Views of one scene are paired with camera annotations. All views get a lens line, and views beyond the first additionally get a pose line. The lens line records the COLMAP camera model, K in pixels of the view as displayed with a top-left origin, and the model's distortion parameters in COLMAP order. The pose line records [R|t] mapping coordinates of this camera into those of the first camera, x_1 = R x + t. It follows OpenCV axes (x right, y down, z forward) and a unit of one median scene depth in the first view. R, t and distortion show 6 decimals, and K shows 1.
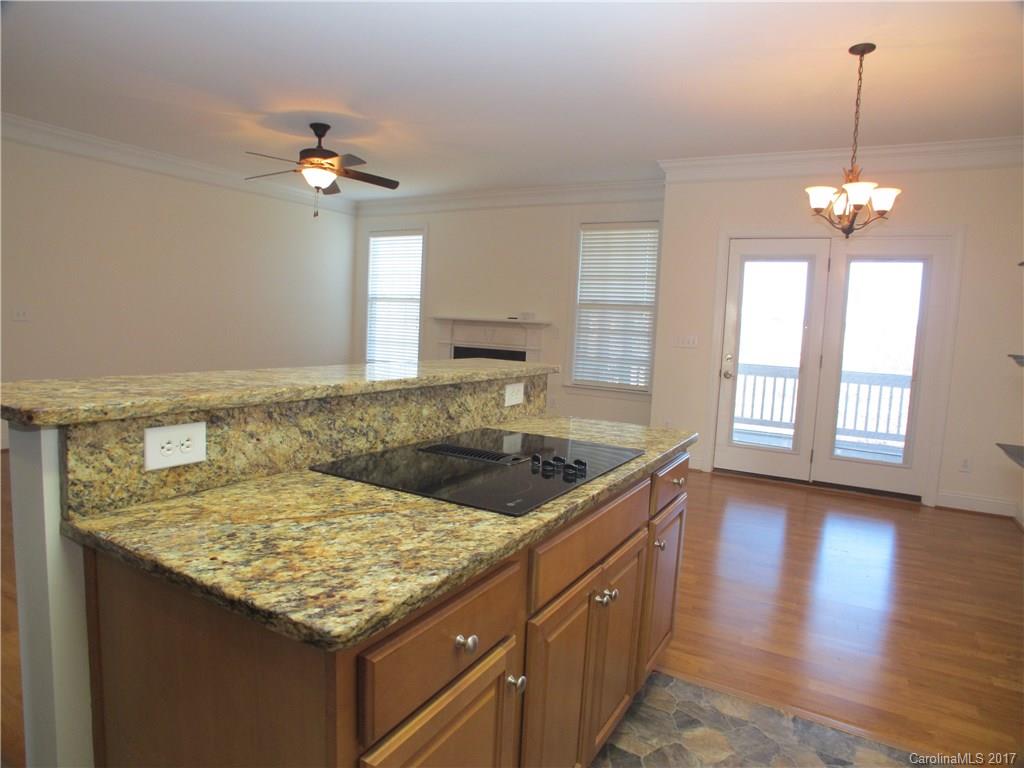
lens RADIAL K [[626.1, 0, 512.0], [0, 626.1, 384.0], [0, 0, 1]] dist [-0.103399, 0.051605]
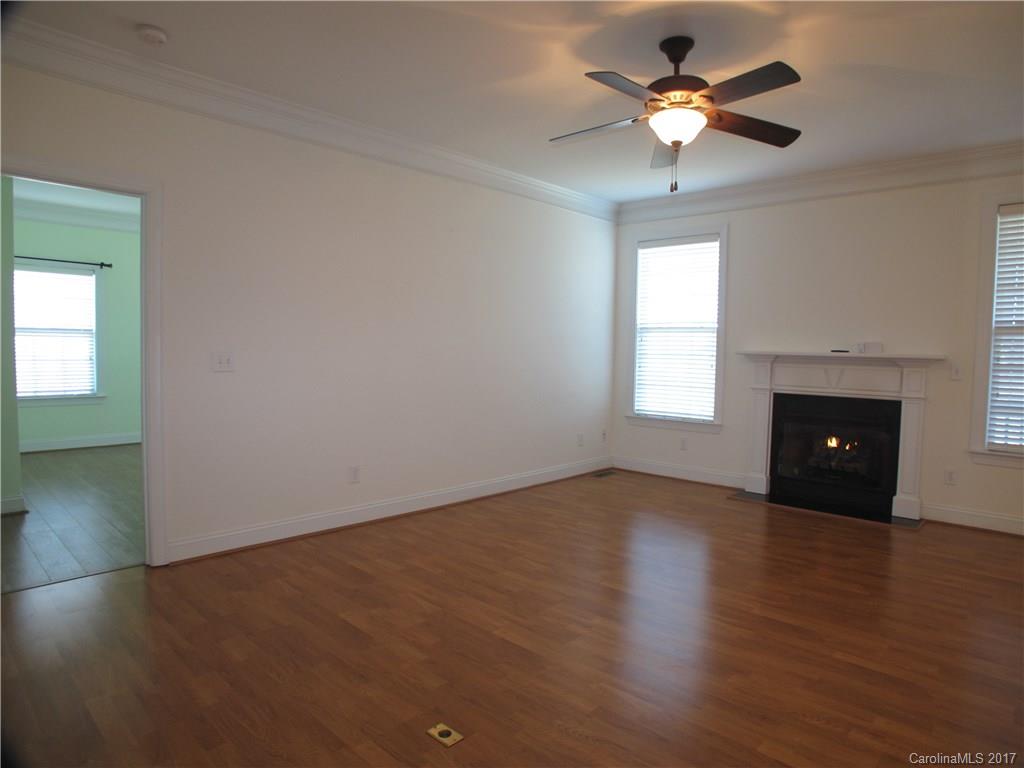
lens RADIAL K [[626.1, 0, 512.0], [0, 626.1, 384.0], [0, 0, 1]] dist [-0.103399, 0.051605]
pose [[0.973894, -0.016414, -0.226409, -0.237585], [0.003816, 0.998425, -0.055967, -0.035154], [0.226972, 0.053642, 0.972423, 0.272647]]
